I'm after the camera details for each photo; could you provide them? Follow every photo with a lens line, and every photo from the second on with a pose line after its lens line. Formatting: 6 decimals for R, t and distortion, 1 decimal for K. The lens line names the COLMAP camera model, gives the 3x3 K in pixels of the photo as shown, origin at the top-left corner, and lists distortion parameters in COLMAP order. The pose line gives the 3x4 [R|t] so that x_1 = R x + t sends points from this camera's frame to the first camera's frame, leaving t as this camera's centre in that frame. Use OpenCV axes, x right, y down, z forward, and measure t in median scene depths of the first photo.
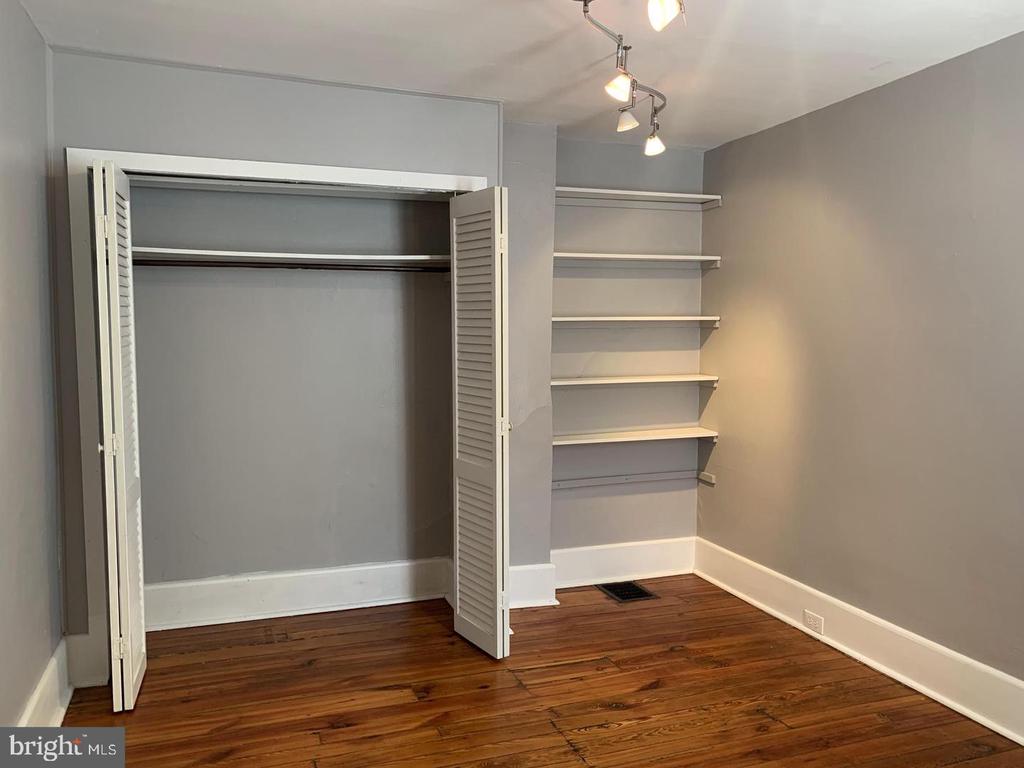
lens RADIAL K [[780.3, 0, 514.9], [0, 780.3, 380.2], [0, 0, 1]] dist [0.044288, -0.047551]
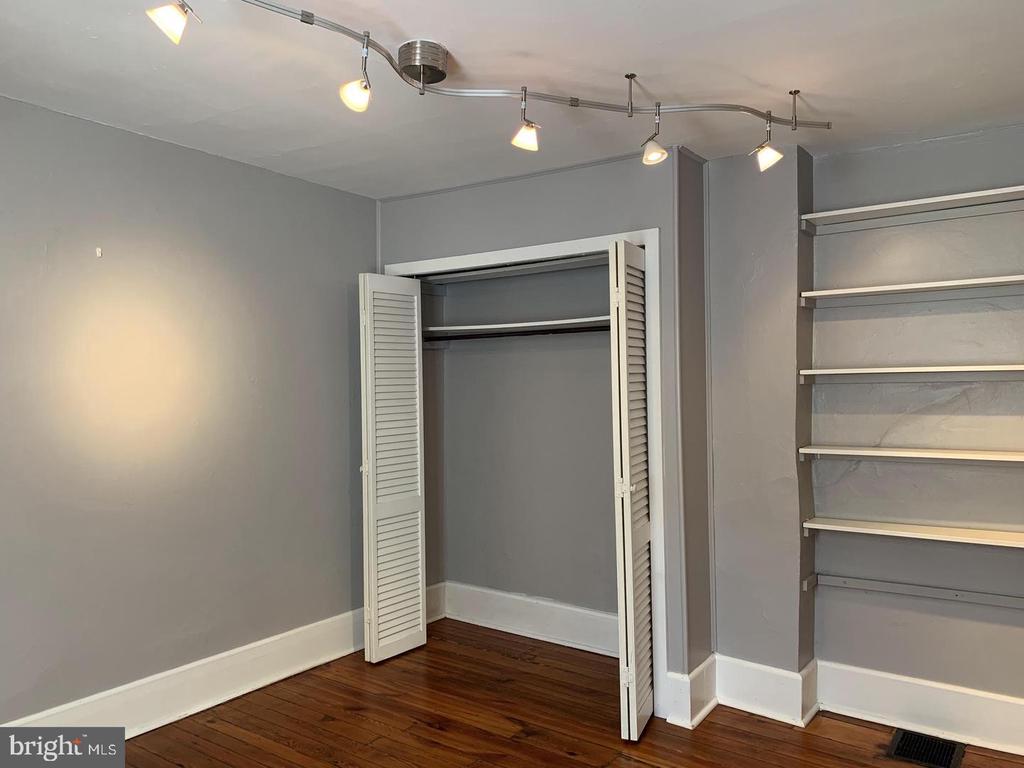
lens RADIAL K [[780.3, 0, 514.9], [0, 780.3, 380.2], [0, 0, 1]] dist [0.044288, -0.047551]
pose [[0.572667, -0.012031, -0.819700, 0.673592], [-0.050863, 0.997445, -0.050174, -0.016006], [0.818209, 0.070425, 0.570592, 0.331658]]
